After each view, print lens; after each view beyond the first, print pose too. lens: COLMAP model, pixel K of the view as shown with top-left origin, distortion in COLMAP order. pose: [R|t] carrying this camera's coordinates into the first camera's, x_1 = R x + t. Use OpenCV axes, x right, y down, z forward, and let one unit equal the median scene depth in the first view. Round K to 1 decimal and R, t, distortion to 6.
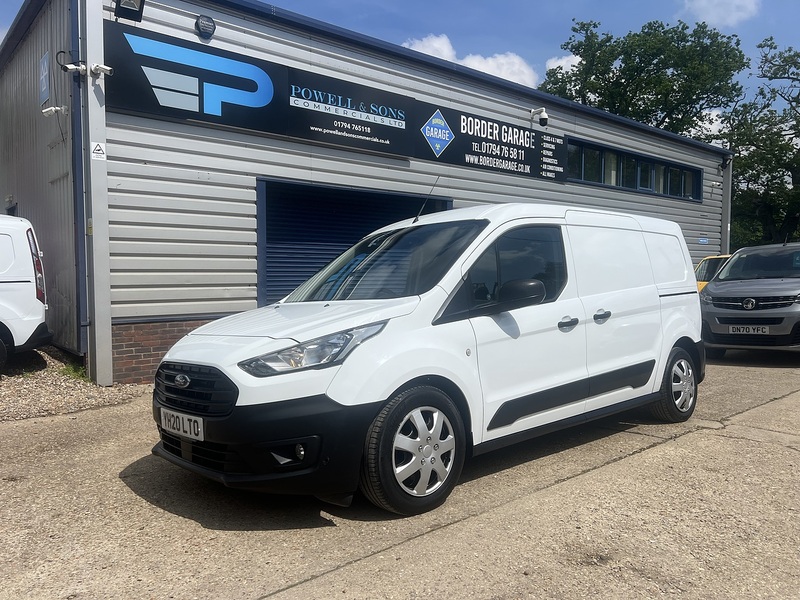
lens RADIAL K [[602.6, 0, 400.6], [0, 602.6, 304.4], [0, 0, 1]] dist [0.050466, -0.057534]
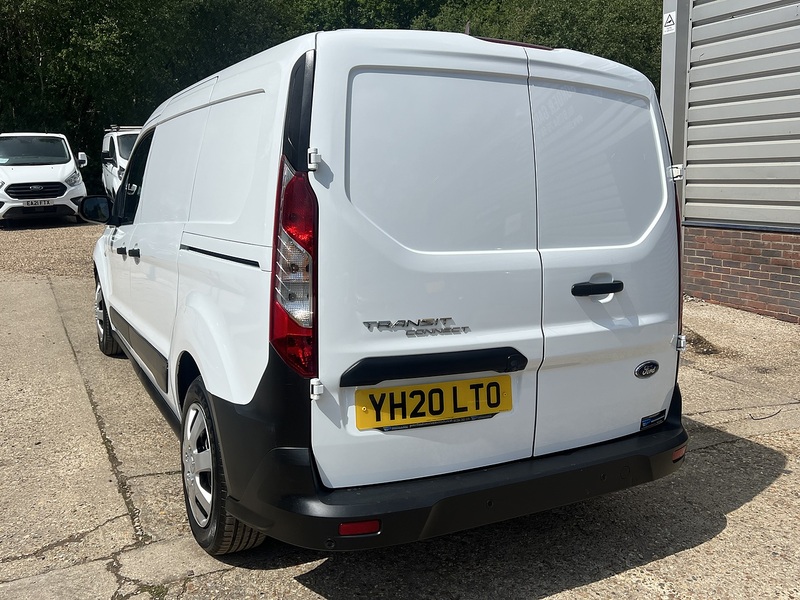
lens RADIAL K [[710.2, 0, 407.0], [0, 710.2, 295.4], [0, 0, 1]] dist [0.063330, -0.085530]
pose [[-0.237788, 0.181586, -0.954192, 0.635420], [-0.019932, 0.981251, 0.191703, -0.059567], [0.971113, 0.064604, -0.229710, 0.892640]]
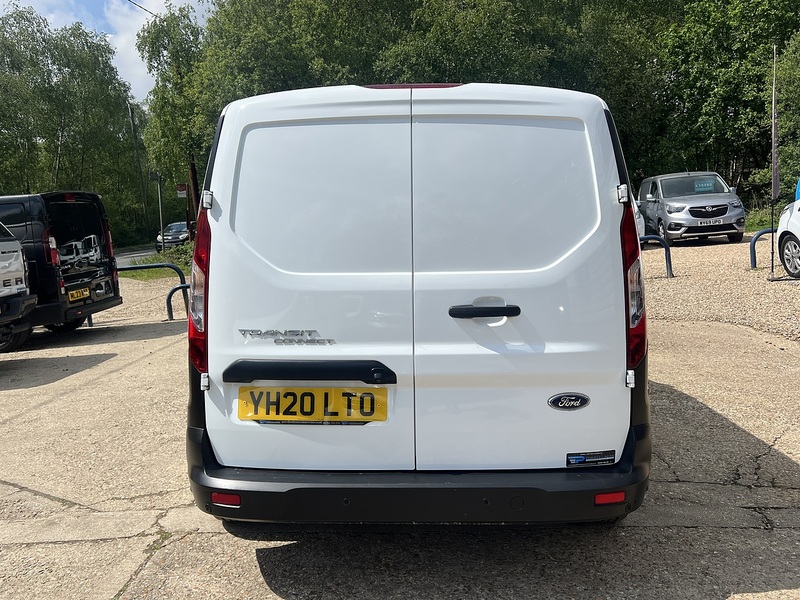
lens RADIAL K [[728.3, 0, 412.8], [0, 728.3, 289.7], [0, 0, 1]] dist [0.081425, -0.131809]
pose [[-0.694671, 0.107807, -0.711203, 0.565400], [0.033696, 0.992497, 0.117534, -0.052900], [0.718537, 0.057682, -0.693092, 1.112048]]
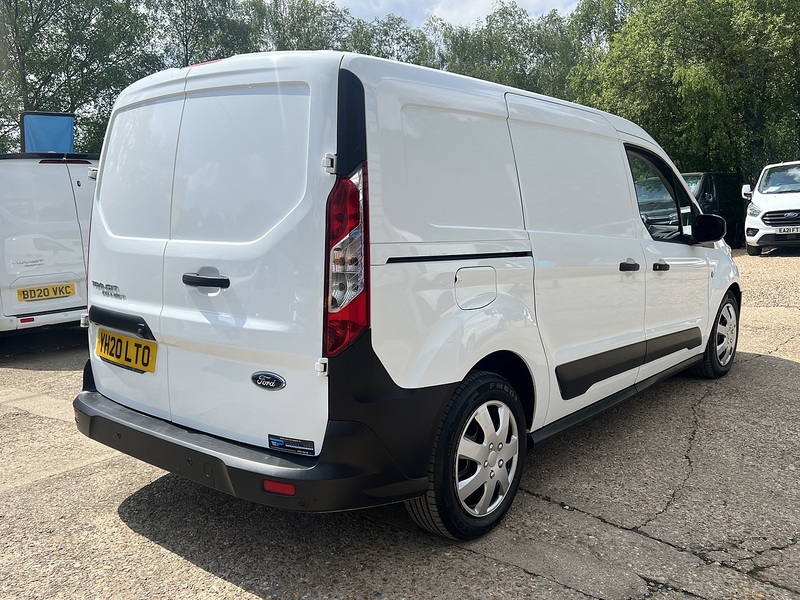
lens RADIAL K [[727.9, 0, 400.0], [0, 727.9, 300.0], [0, 0, 1]] dist [0.063618, -0.108118]
pose [[-0.989785, 0.055050, -0.131512, 0.257410], [0.036585, 0.989630, 0.138904, -0.037967], [0.137794, 0.132674, -0.981535, 1.257633]]
